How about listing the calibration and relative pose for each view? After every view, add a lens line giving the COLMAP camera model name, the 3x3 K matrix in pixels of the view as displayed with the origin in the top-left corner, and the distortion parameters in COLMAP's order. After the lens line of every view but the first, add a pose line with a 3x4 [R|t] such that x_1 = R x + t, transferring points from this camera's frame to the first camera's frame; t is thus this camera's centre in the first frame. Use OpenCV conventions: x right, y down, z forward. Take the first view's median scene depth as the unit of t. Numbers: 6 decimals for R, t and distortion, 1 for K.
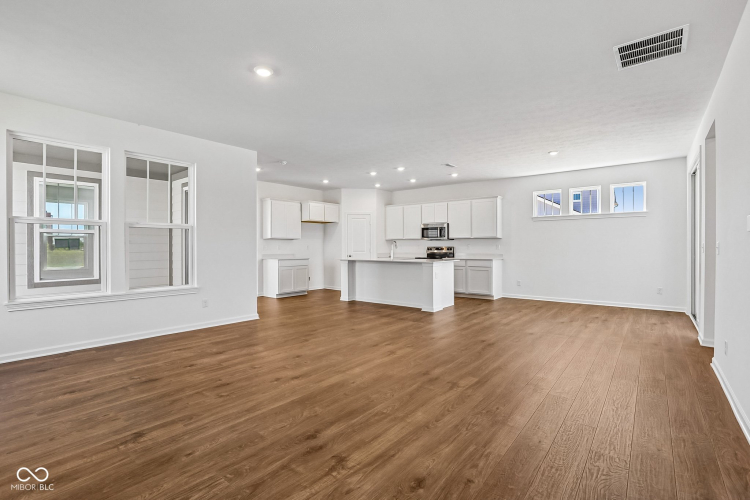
lens RADIAL K [[351.5, 0, 376.5], [0, 351.5, 248.4], [0, 0, 1]] dist [-0.052288, 0.018770]
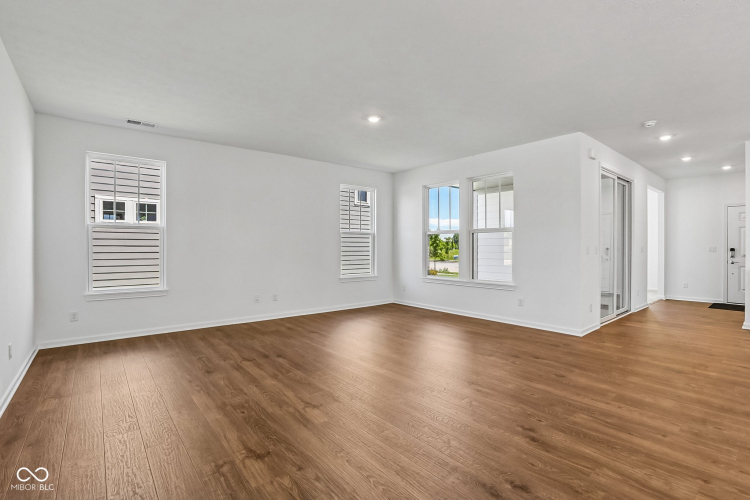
lens RADIAL K [[351.5, 0, 376.5], [0, 351.5, 248.4], [0, 0, 1]] dist [-0.052288, 0.018770]
pose [[-0.200633, 0.004180, -0.979658, 0.864531], [-0.004587, 0.999976, 0.005206, -0.009815], [0.979656, 0.005538, -0.200609, 1.094845]]
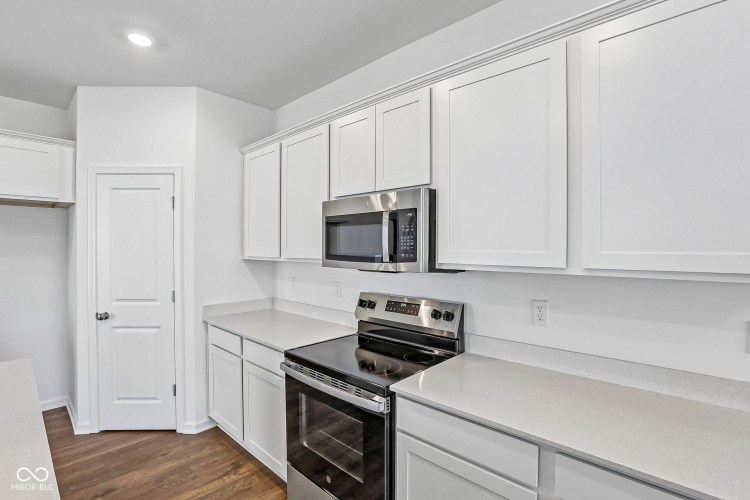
lens RADIAL K [[351.5, 0, 376.5], [0, 351.5, 248.4], [0, 0, 1]] dist [-0.052288, 0.018770]
pose [[0.997775, 0.003336, -0.066587, 0.446060], [-0.003351, 0.999994, -0.000114, -0.095105], [0.066587, 0.000337, 0.997781, 1.920152]]
